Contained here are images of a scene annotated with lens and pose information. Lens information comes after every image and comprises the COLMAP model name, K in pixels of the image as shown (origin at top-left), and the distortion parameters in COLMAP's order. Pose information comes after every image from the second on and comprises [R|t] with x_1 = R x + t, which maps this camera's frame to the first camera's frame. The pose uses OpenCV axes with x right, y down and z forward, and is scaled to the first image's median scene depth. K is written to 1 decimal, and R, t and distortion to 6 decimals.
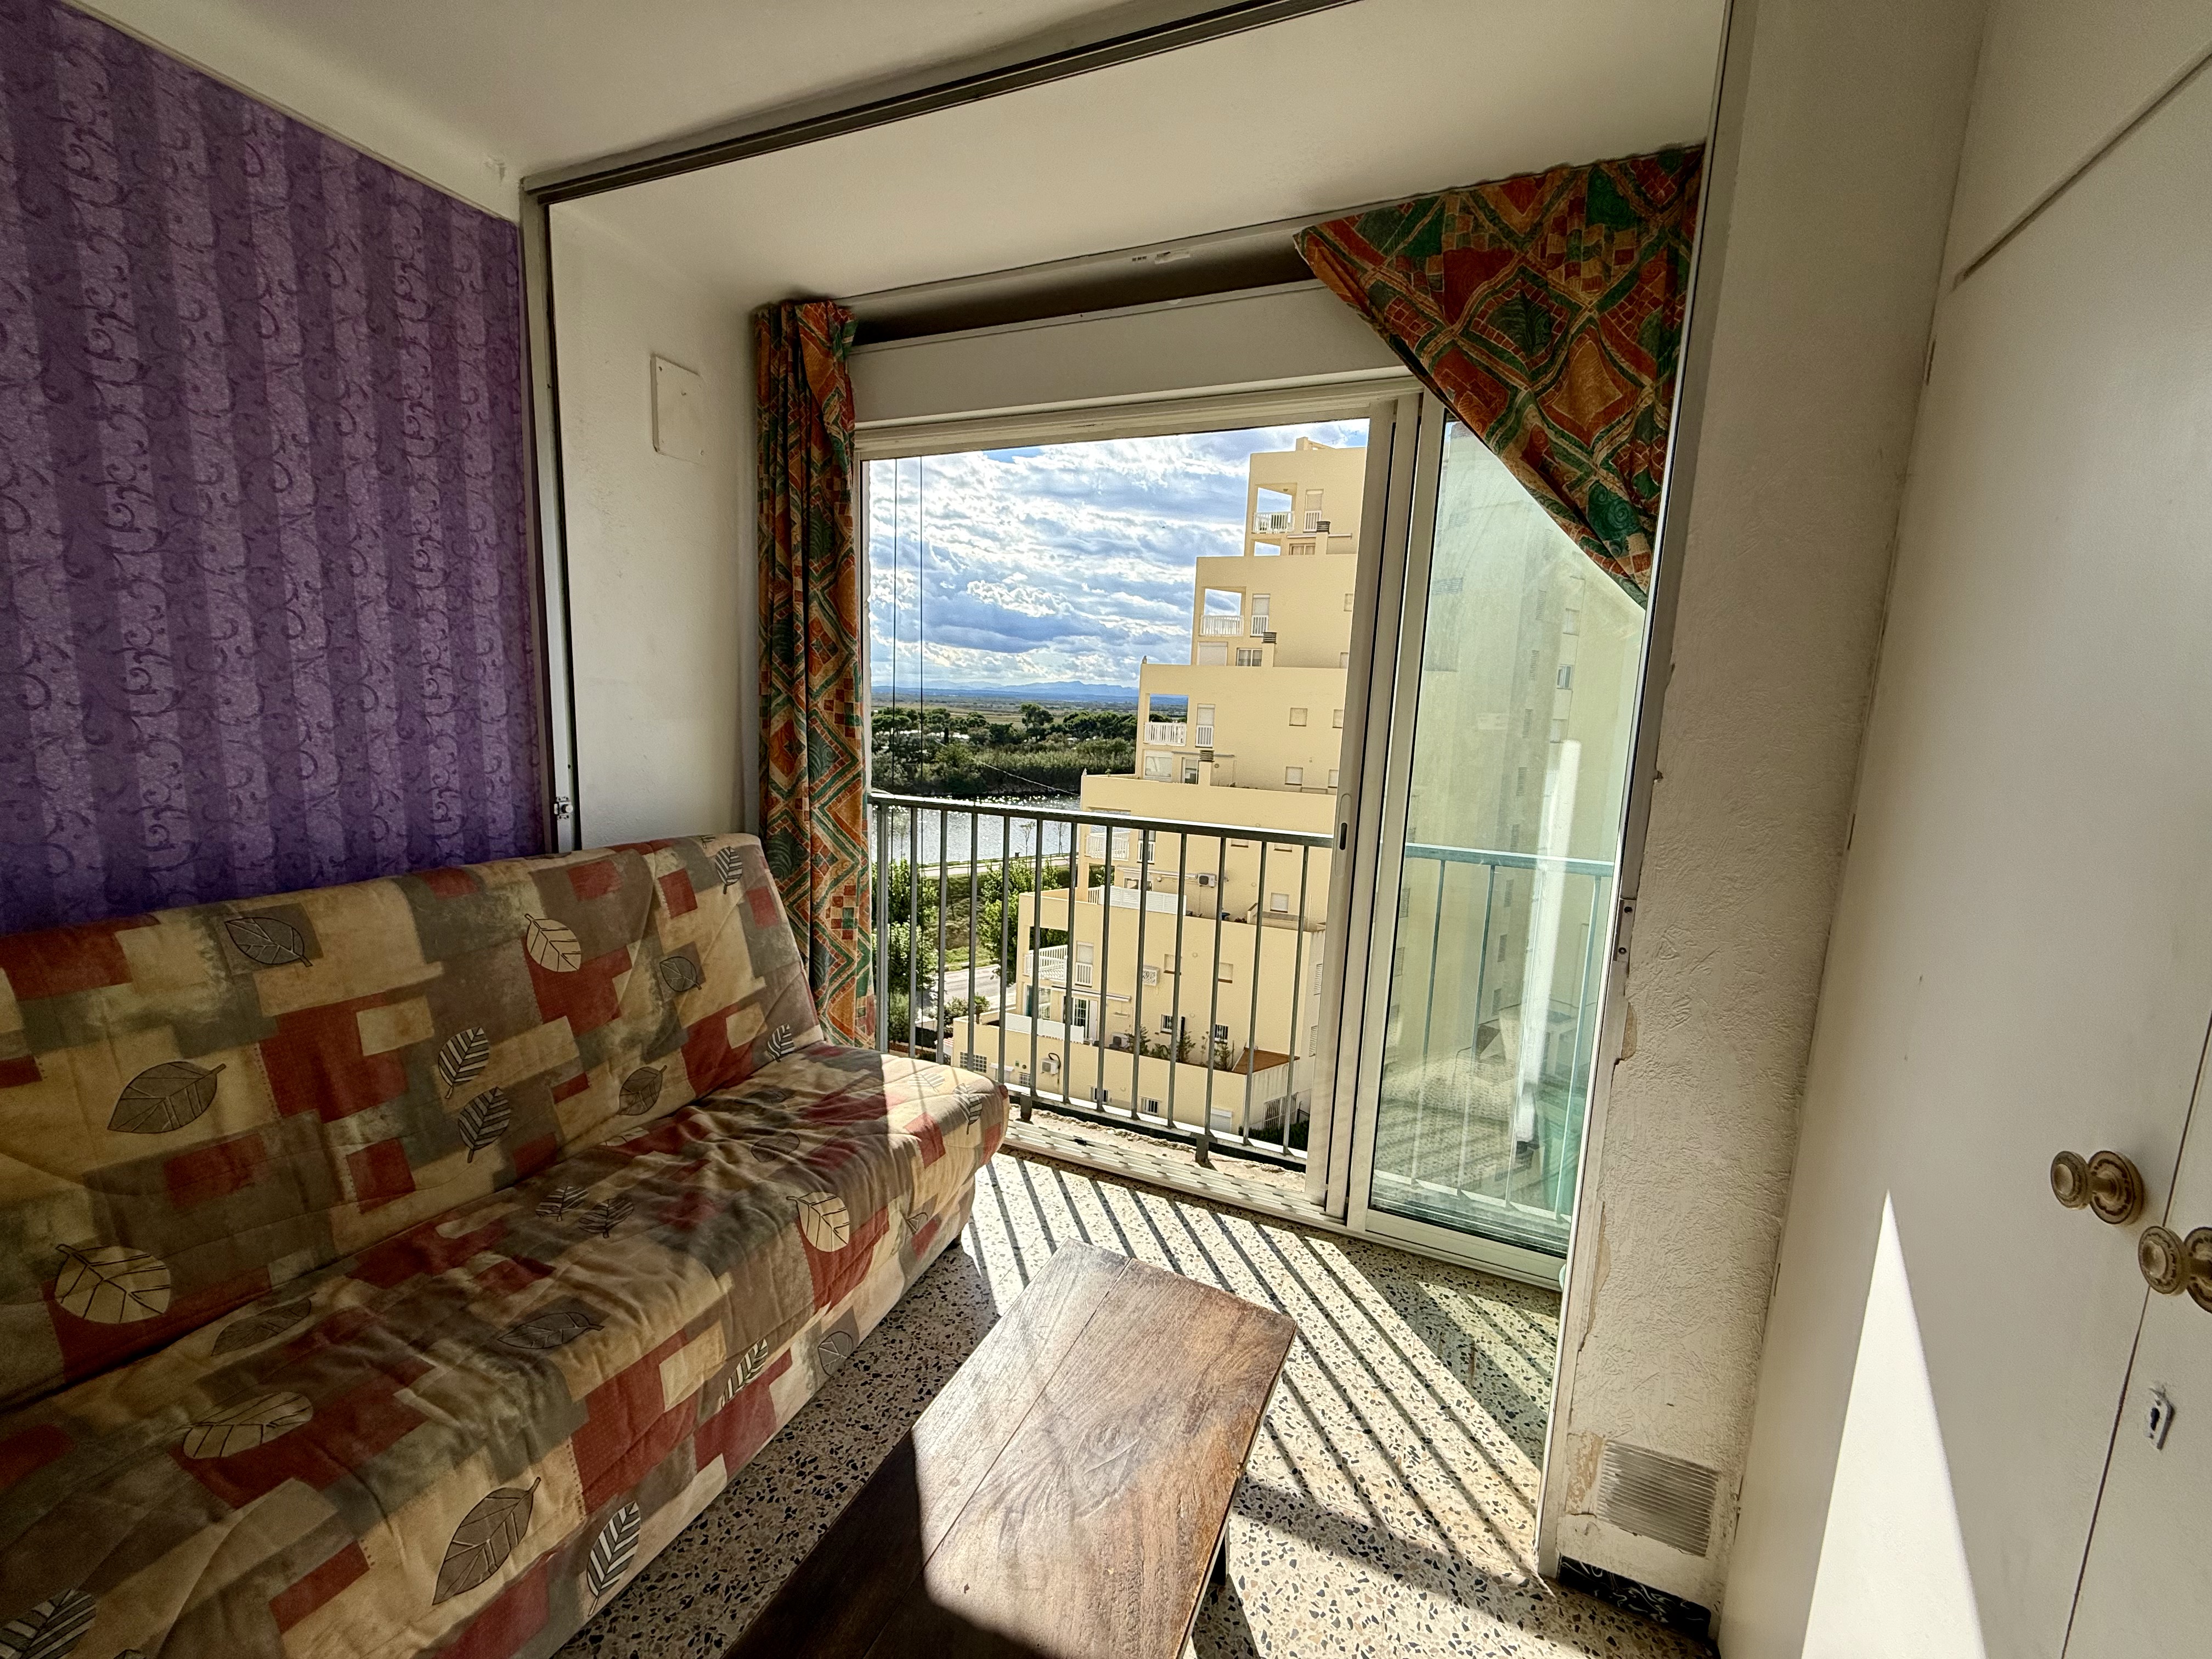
lens RADIAL K [[878.0, 0, 1099.0], [0, 878.0, 843.7], [0, 0, 1]] dist [-0.002703, 0.000233]
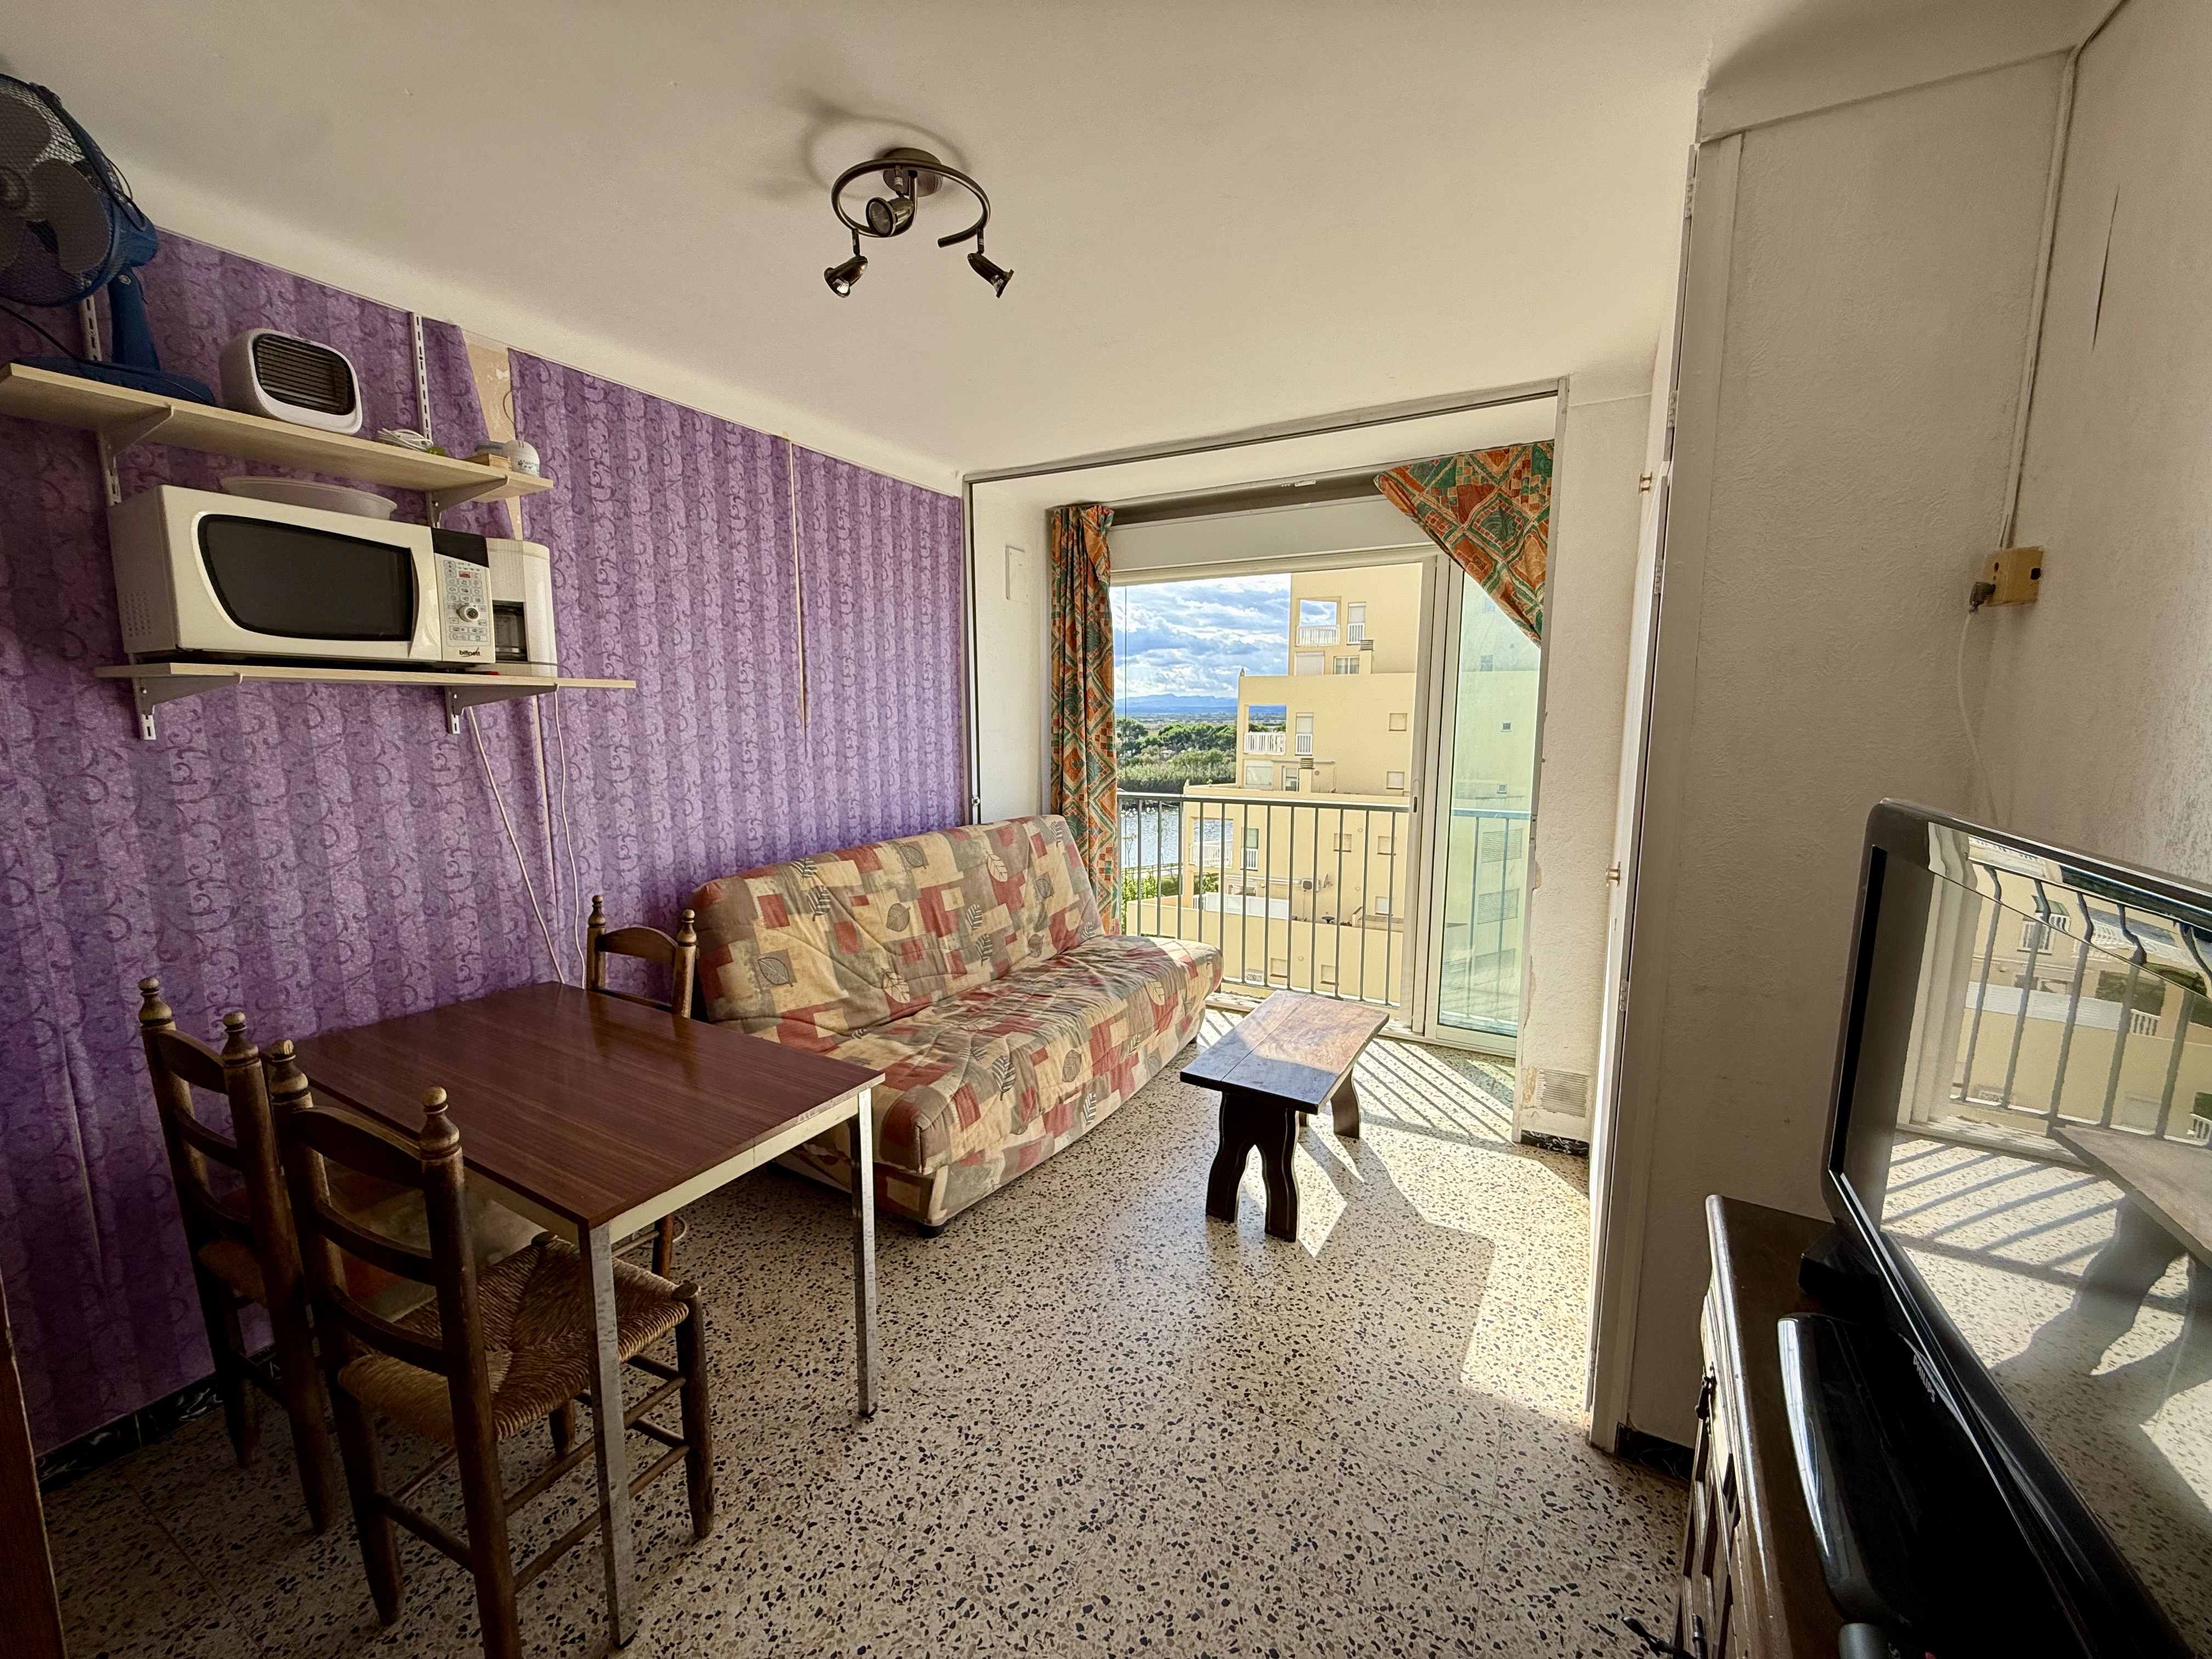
lens RADIAL K [[878.0, 0, 1099.7], [0, 878.0, 838.8], [0, 0, 1]] dist [-0.002703, 0.000233]
pose [[0.993755, -0.025753, -0.108575, -0.136342], [0.023543, 0.999490, -0.021589, 0.074827], [0.109076, 0.018898, 0.993854, -0.703980]]
